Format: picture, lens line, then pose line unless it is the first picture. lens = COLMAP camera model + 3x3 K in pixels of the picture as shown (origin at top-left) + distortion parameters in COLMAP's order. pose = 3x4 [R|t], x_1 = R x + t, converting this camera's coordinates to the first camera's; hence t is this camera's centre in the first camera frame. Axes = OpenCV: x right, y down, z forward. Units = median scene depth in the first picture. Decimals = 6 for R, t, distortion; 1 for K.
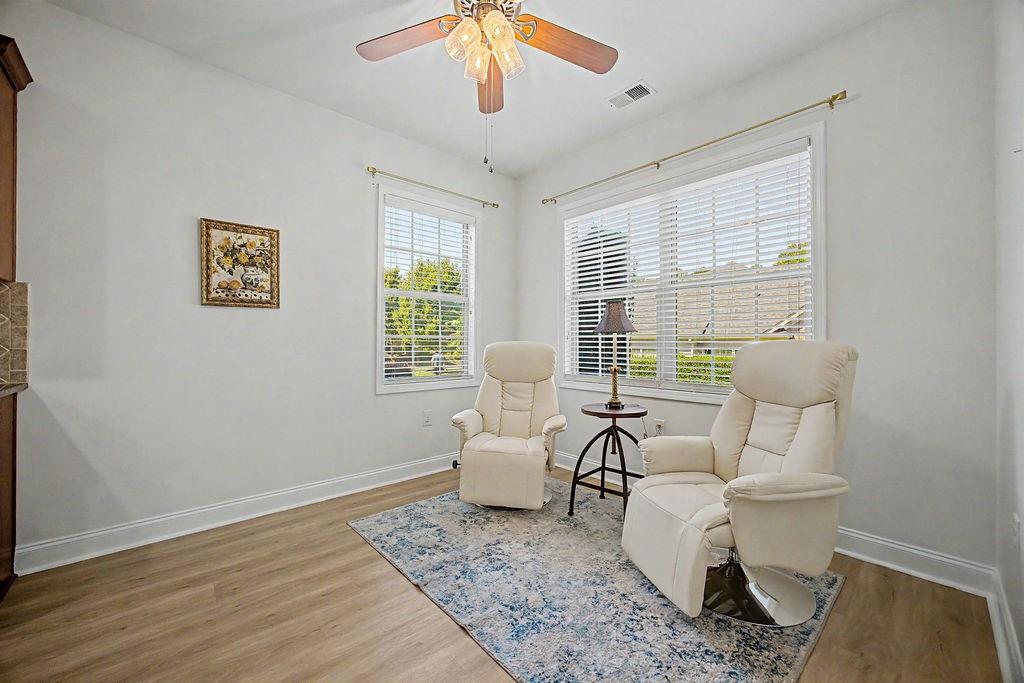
lens RADIAL K [[391.2, 0, 510.3], [0, 391.2, 341.6], [0, 0, 1]] dist [-0.011928, 0.000192]
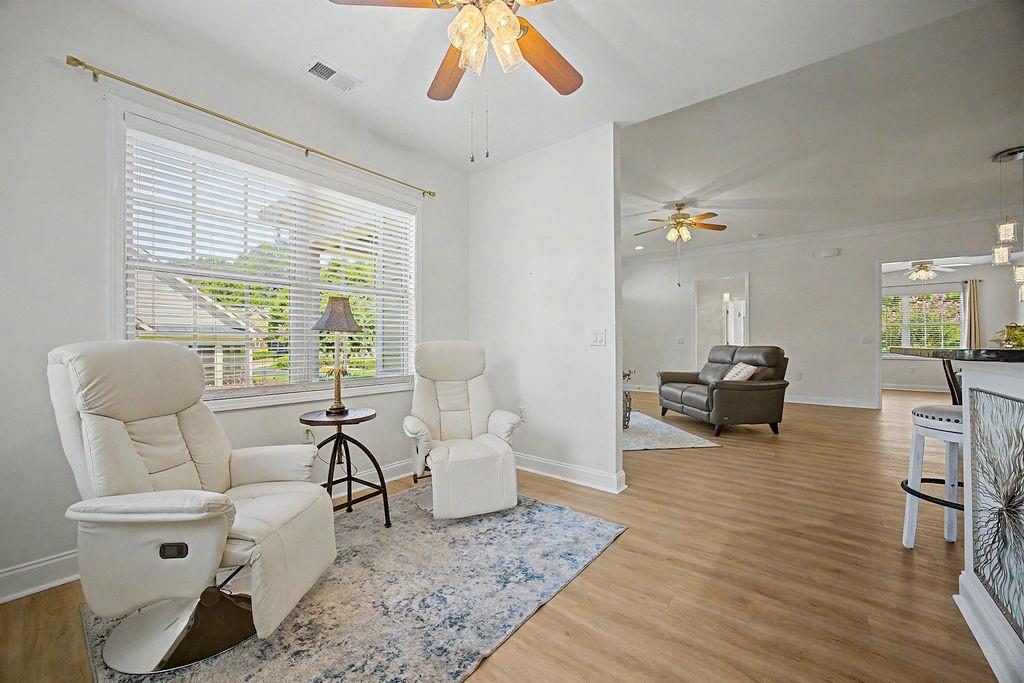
lens RADIAL K [[397.3, 0, 512.7], [0, 397.3, 344.8], [0, 0, 1]] dist [-0.000858, 0.000123]
pose [[-0.161579, -0.002540, 0.986857, -0.760694], [0.002235, 0.999993, 0.002940, 0.007395], [-0.986857, 0.002681, -0.161572, 0.800848]]
